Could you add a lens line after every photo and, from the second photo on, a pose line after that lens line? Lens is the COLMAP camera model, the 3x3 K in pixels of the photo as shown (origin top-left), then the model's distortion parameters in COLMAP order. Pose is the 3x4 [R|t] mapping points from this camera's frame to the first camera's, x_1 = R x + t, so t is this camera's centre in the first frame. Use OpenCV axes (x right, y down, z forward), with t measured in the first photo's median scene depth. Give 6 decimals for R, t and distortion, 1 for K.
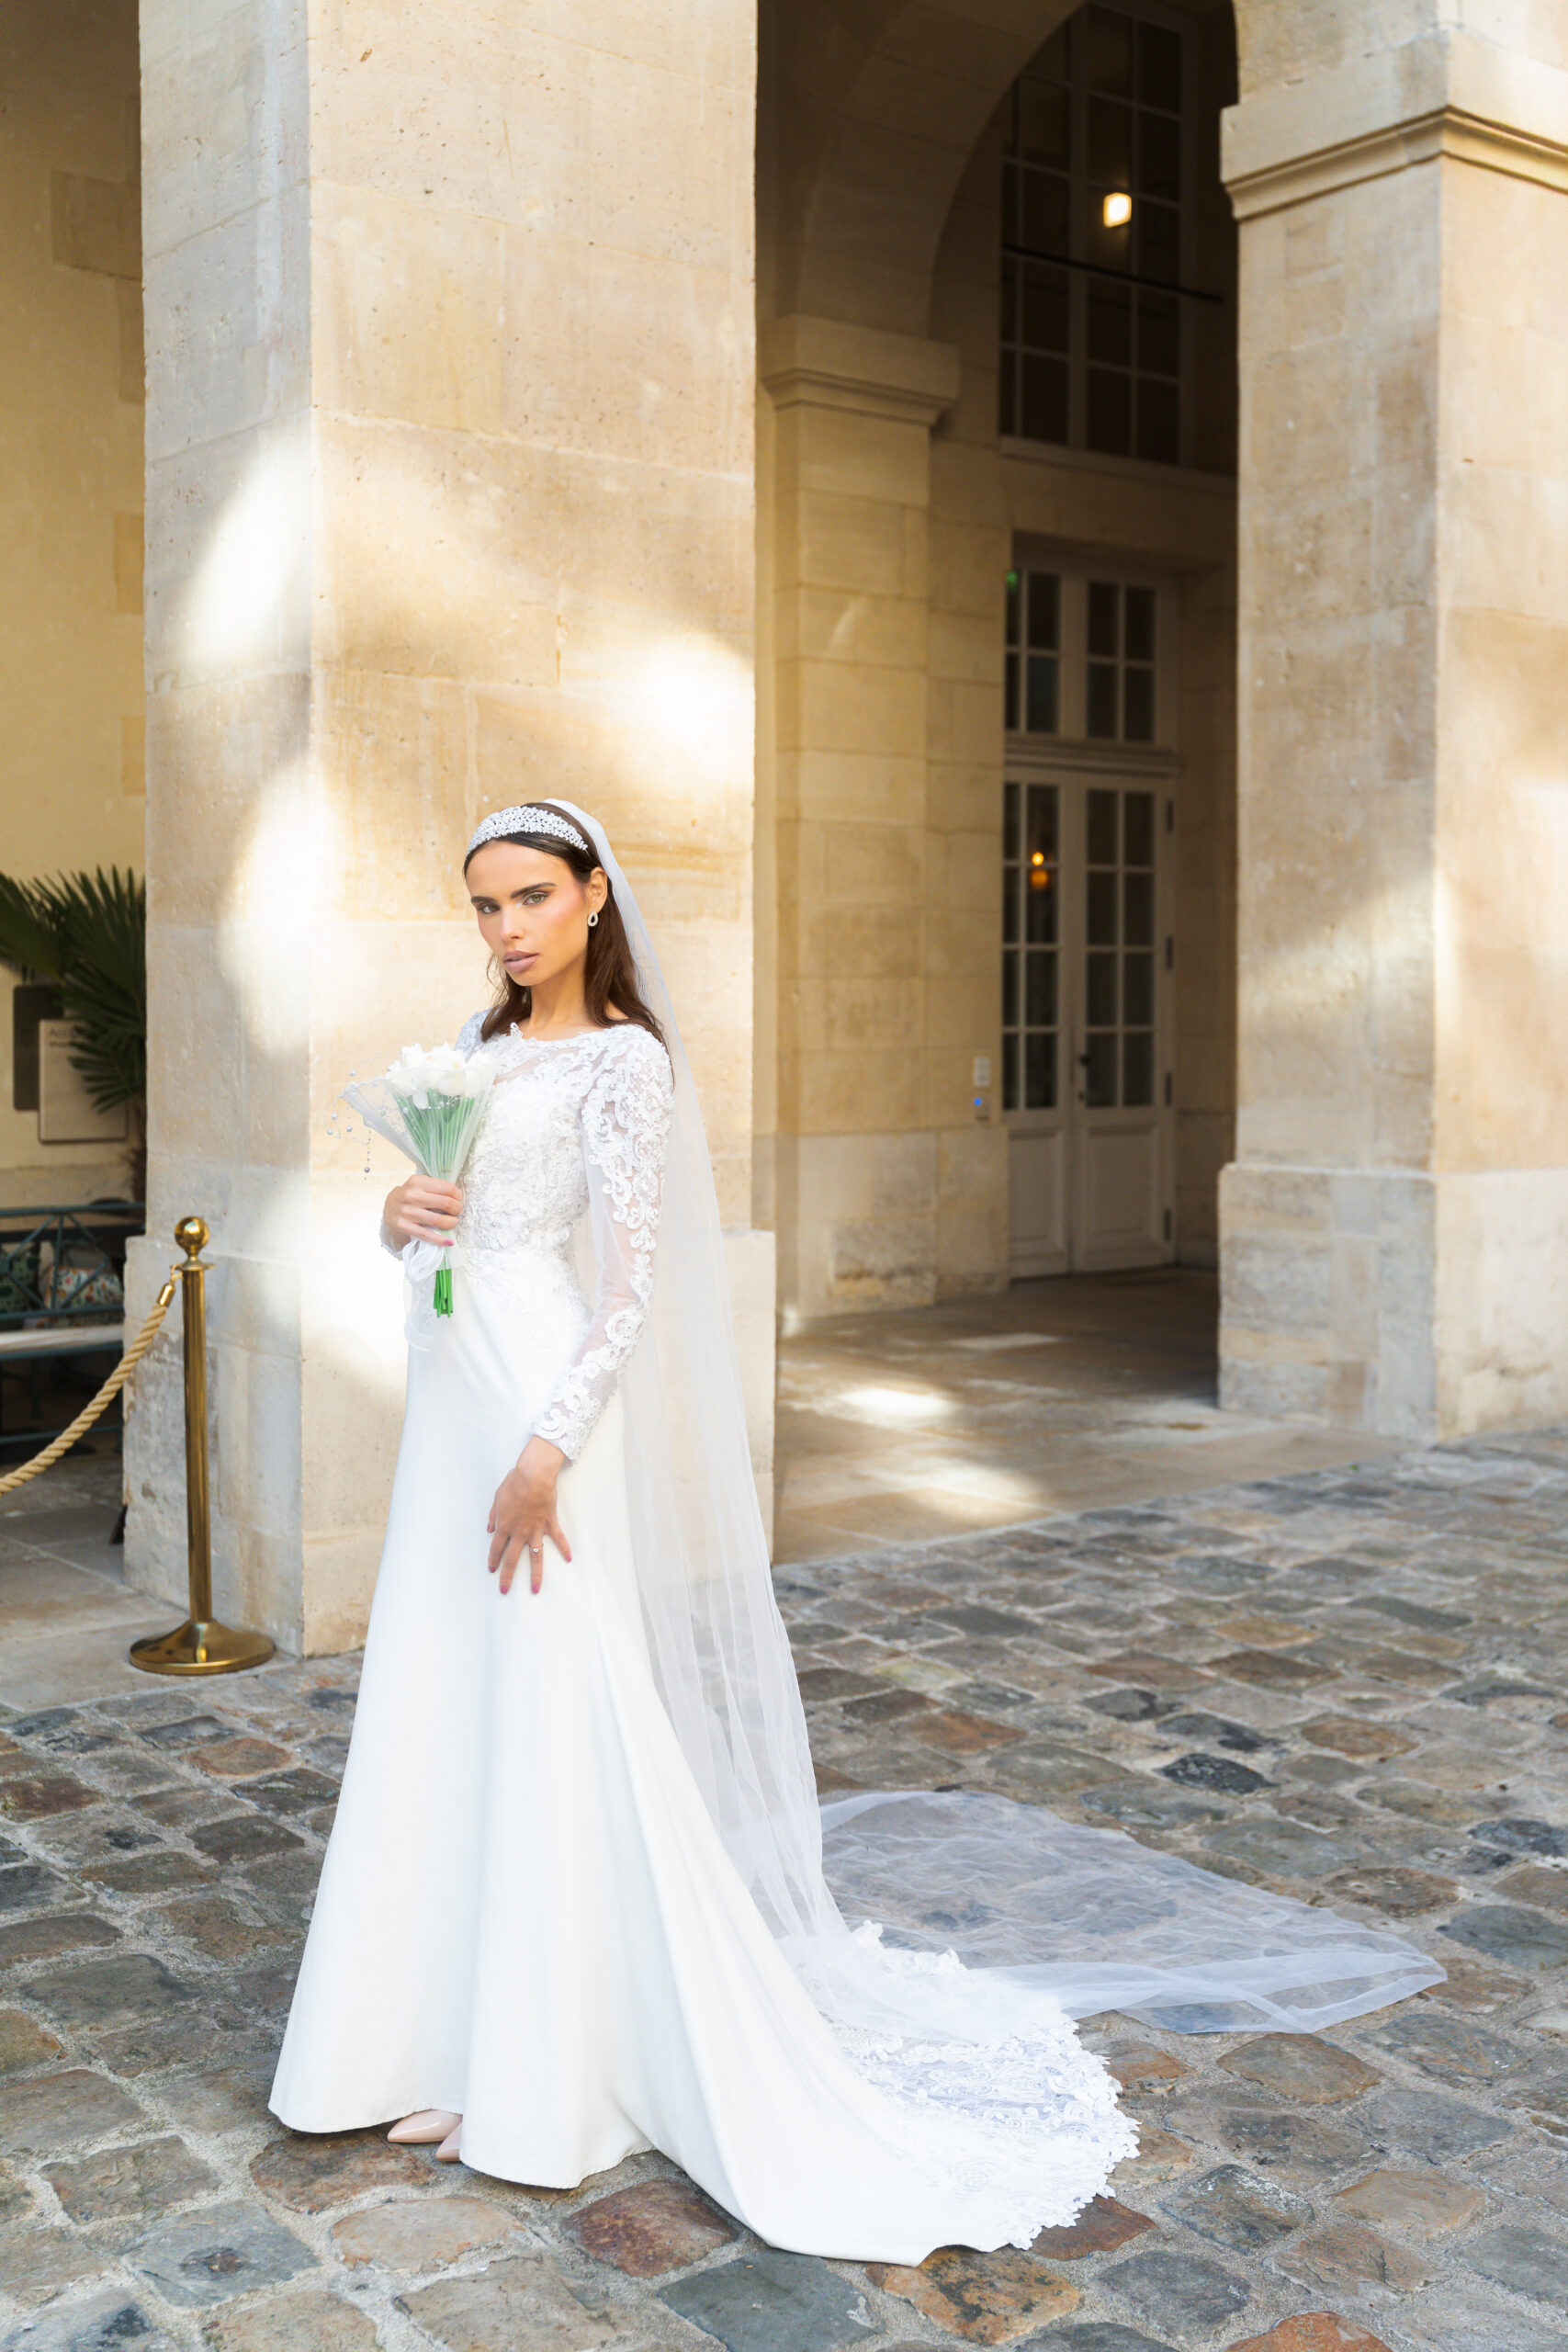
lens RADIAL K [[2574.6, 0, 784.0], [0, 2574.6, 1176.0], [0, 0, 1]] dist [-0.101455, 0.000295]
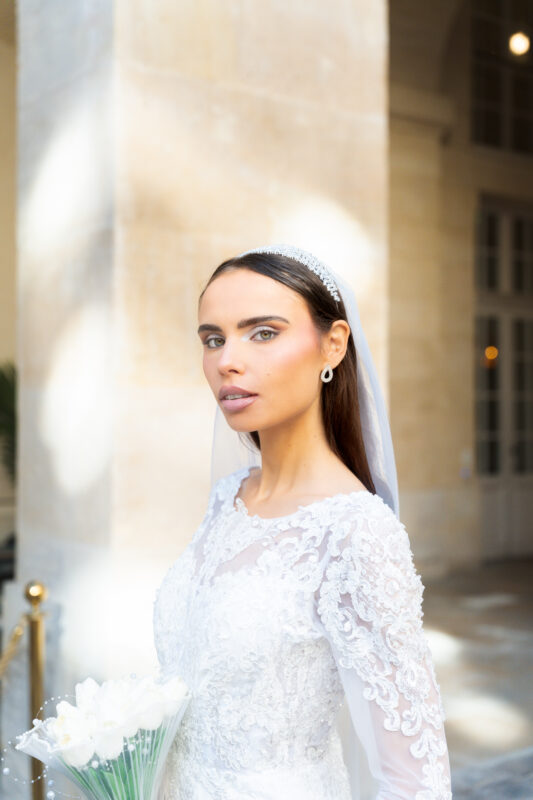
lens RADIAL K [[1006.0, 0, 266.5], [0, 1006.0, 400.0], [0, 0, 1]] dist [0.001123, -0.000247]
pose [[0.997742, -0.001857, -0.067134, -0.027206], [-0.003425, 0.996910, -0.078482, -0.024088], [0.067072, 0.078535, 0.994652, 0.213909]]
